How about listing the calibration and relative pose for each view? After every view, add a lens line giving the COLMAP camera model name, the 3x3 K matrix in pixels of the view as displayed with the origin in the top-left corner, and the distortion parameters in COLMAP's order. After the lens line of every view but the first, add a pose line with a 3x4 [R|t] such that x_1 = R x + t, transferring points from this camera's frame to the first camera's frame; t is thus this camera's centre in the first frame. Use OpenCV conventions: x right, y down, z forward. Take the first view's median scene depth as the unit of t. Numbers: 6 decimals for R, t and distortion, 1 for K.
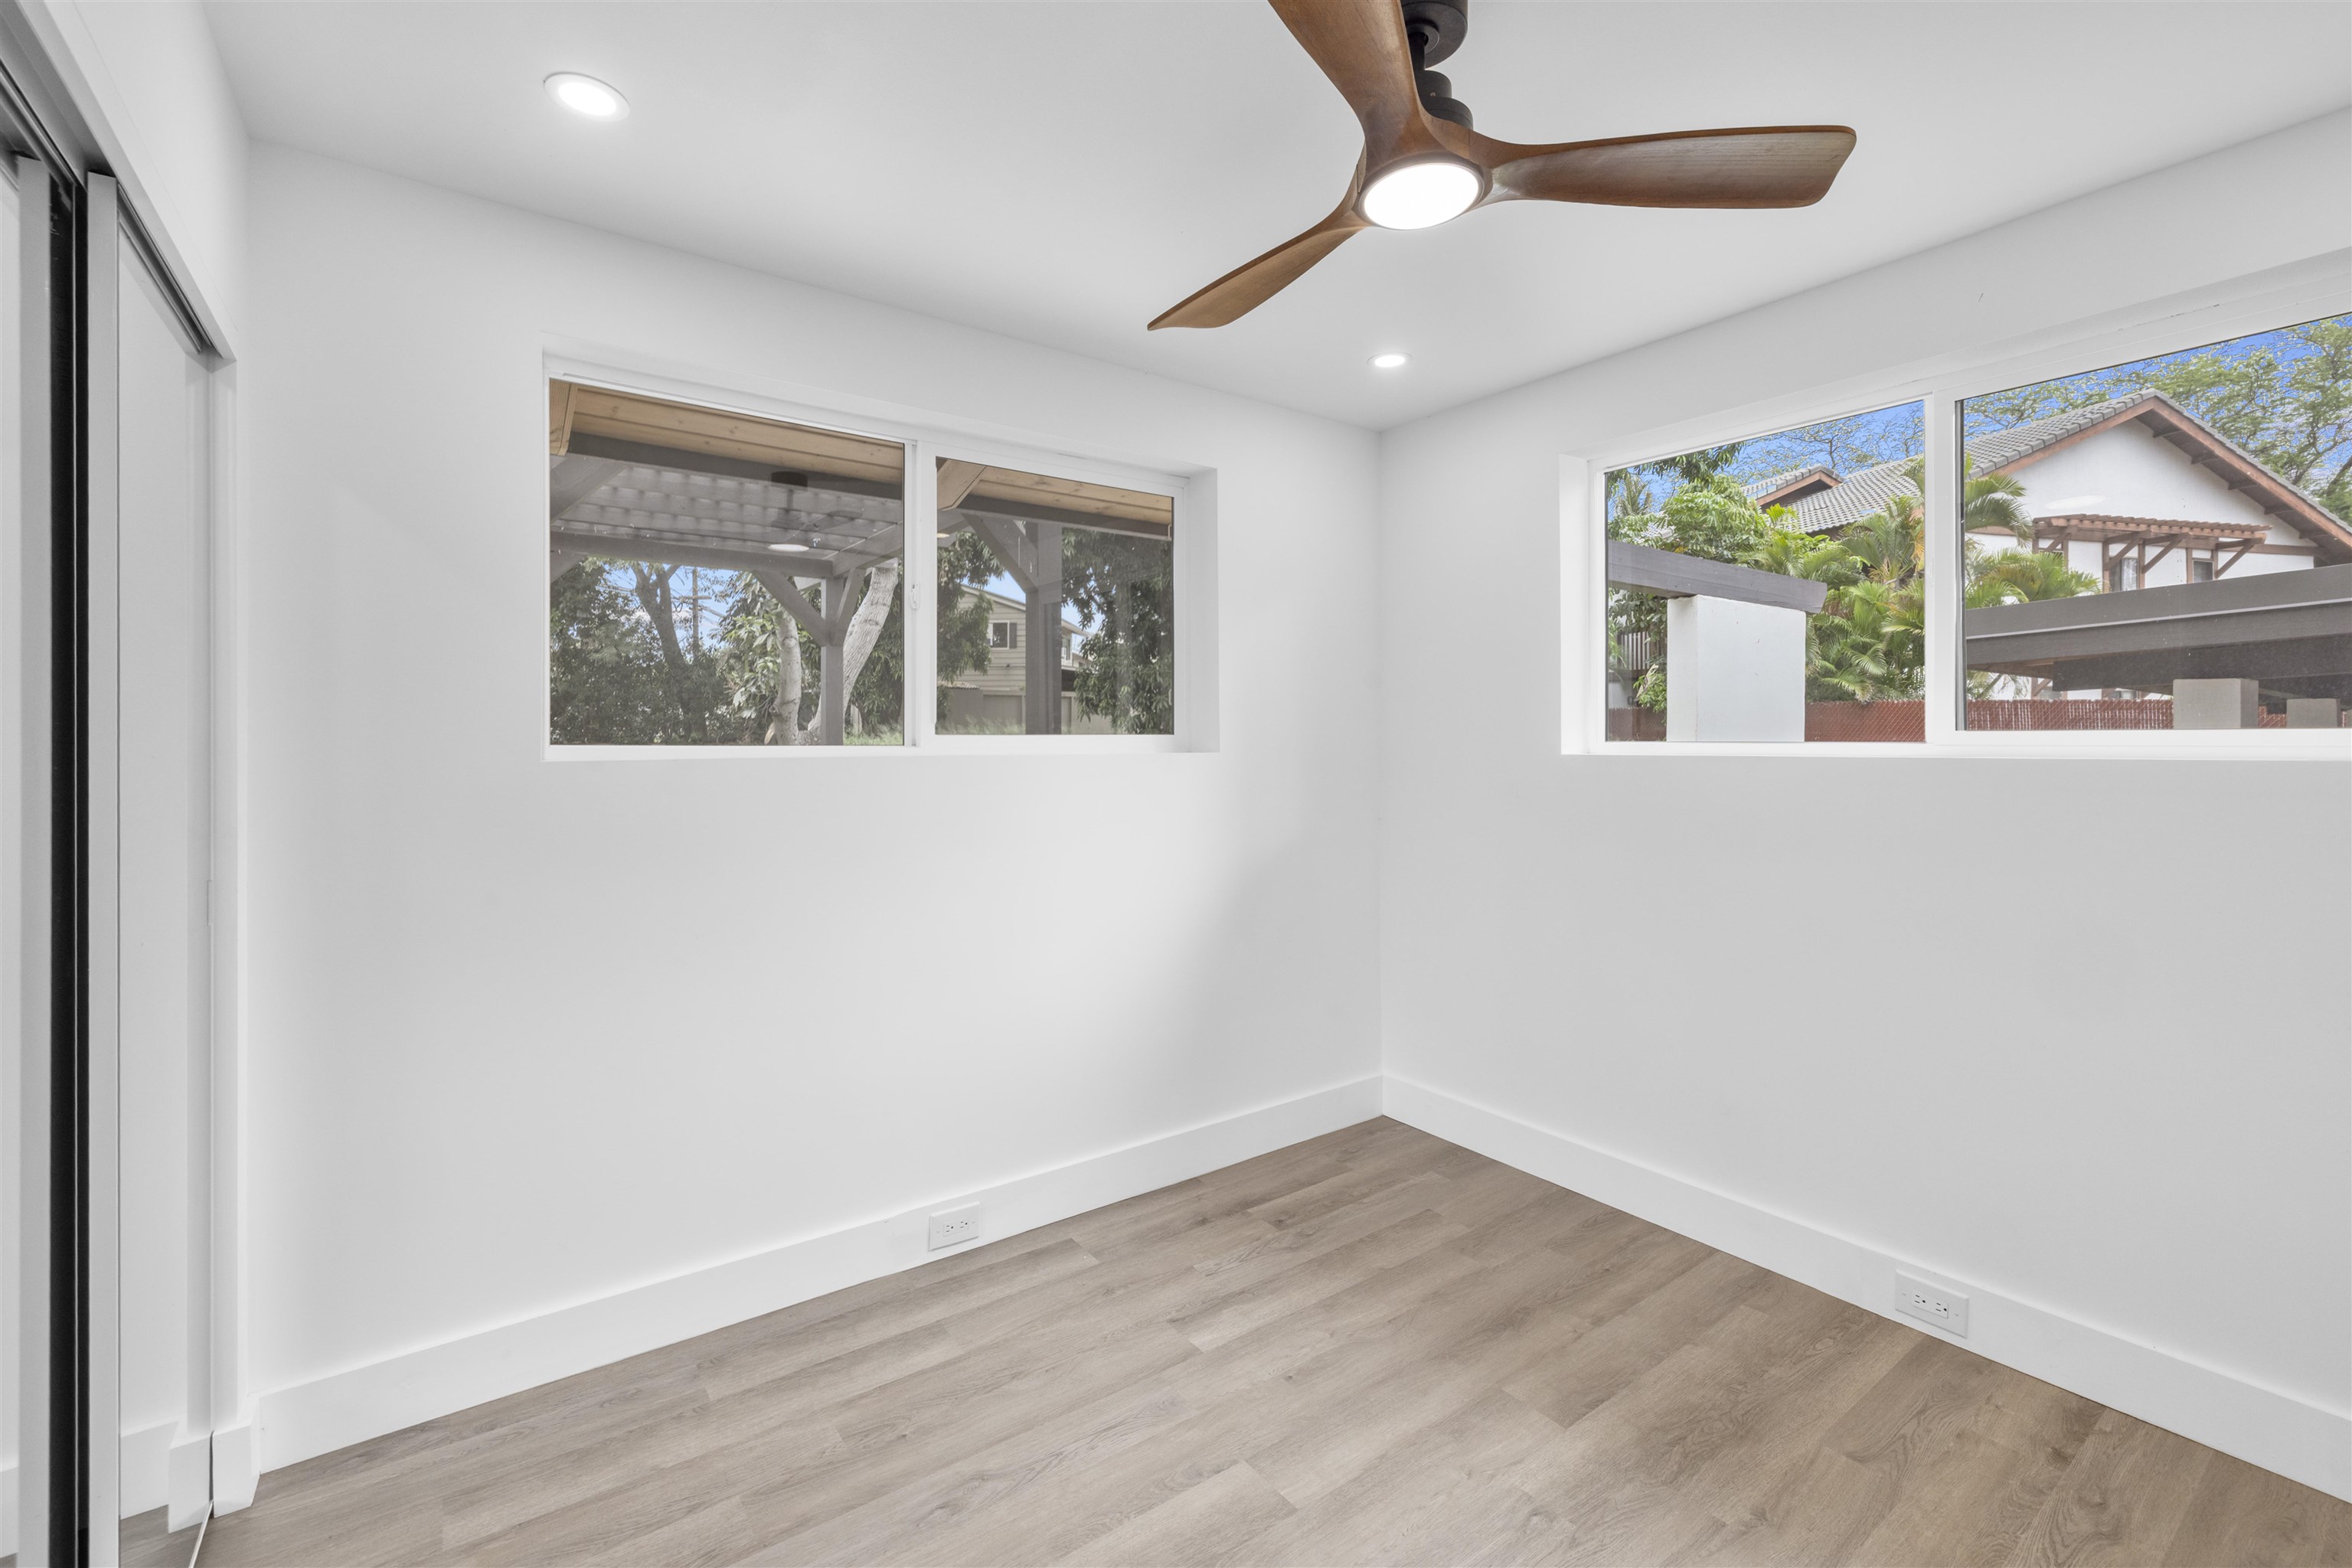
lens RADIAL K [[1016.0, 0, 1211.6], [0, 1016.0, 738.3], [0, 0, 1]] dist [0.000416, 0.000174]
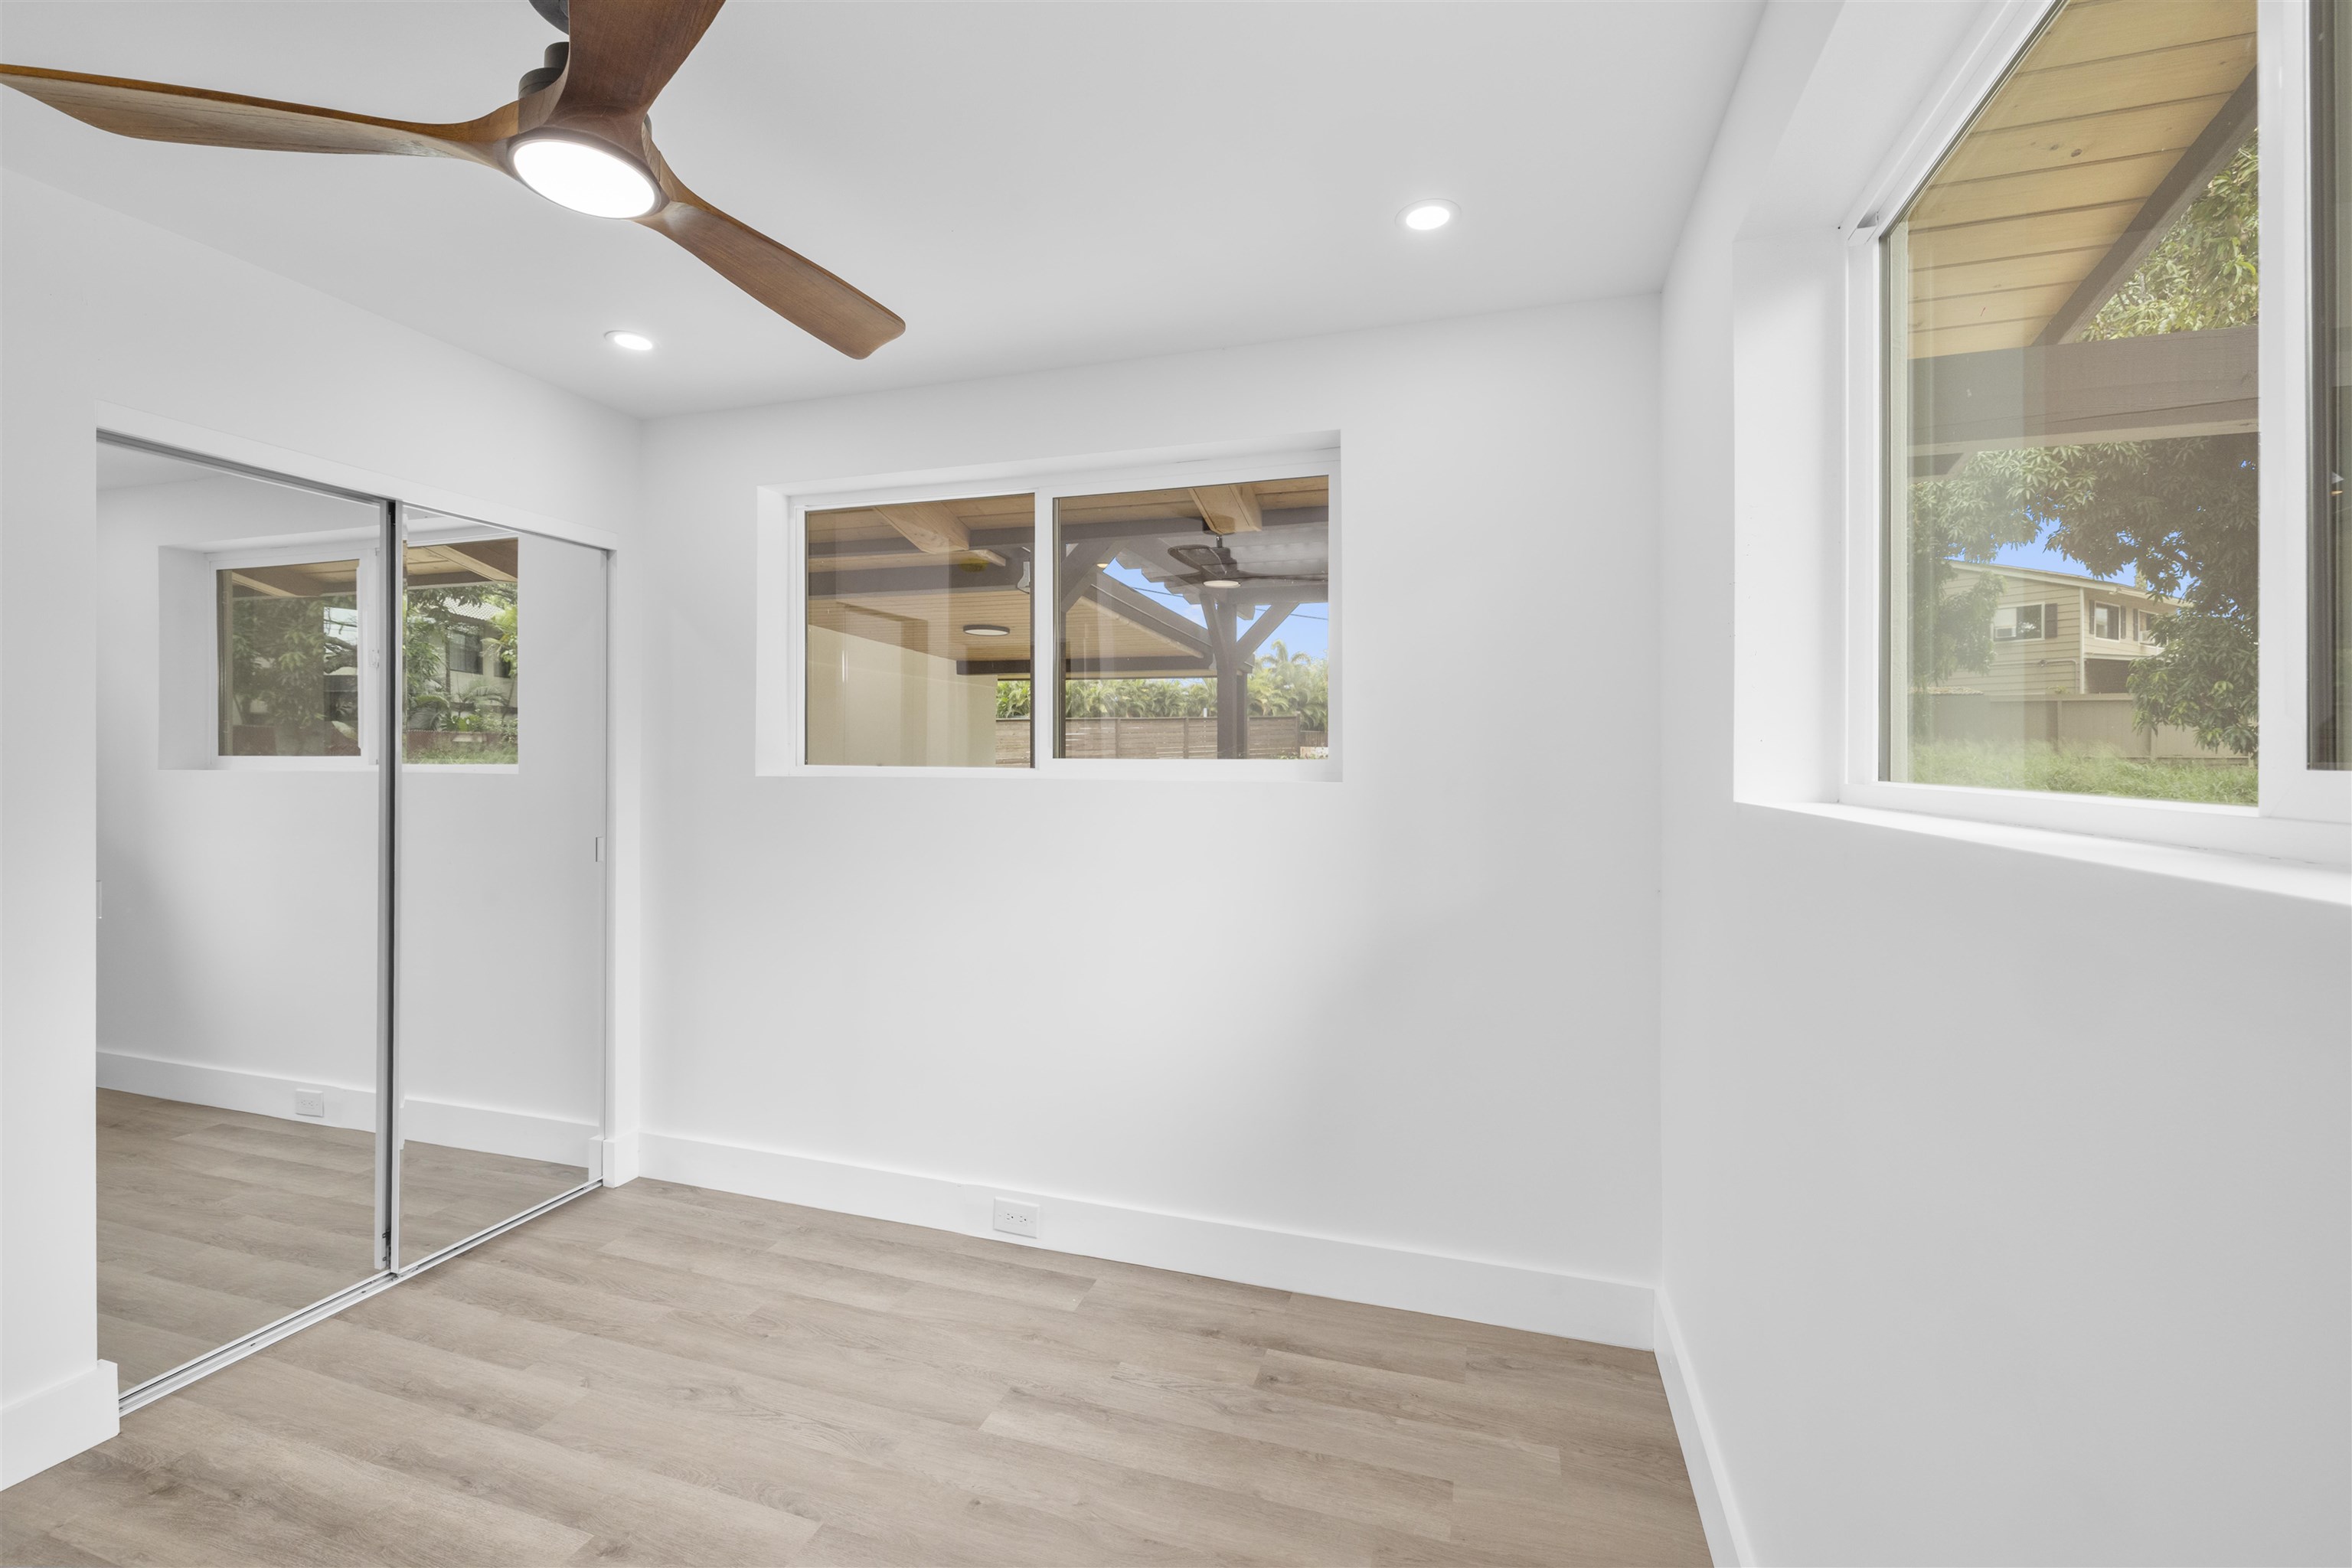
lens RADIAL K [[1018.9, 0, 1164.4], [0, 1018.9, 757.7], [0, 0, 1]] dist [0.000031, 0.000020]
pose [[0.567579, 0.007145, -0.823288, 0.715882], [-0.004976, 0.999974, 0.005248, -0.011141], [0.823304, 0.001118, 0.567600, 0.517243]]
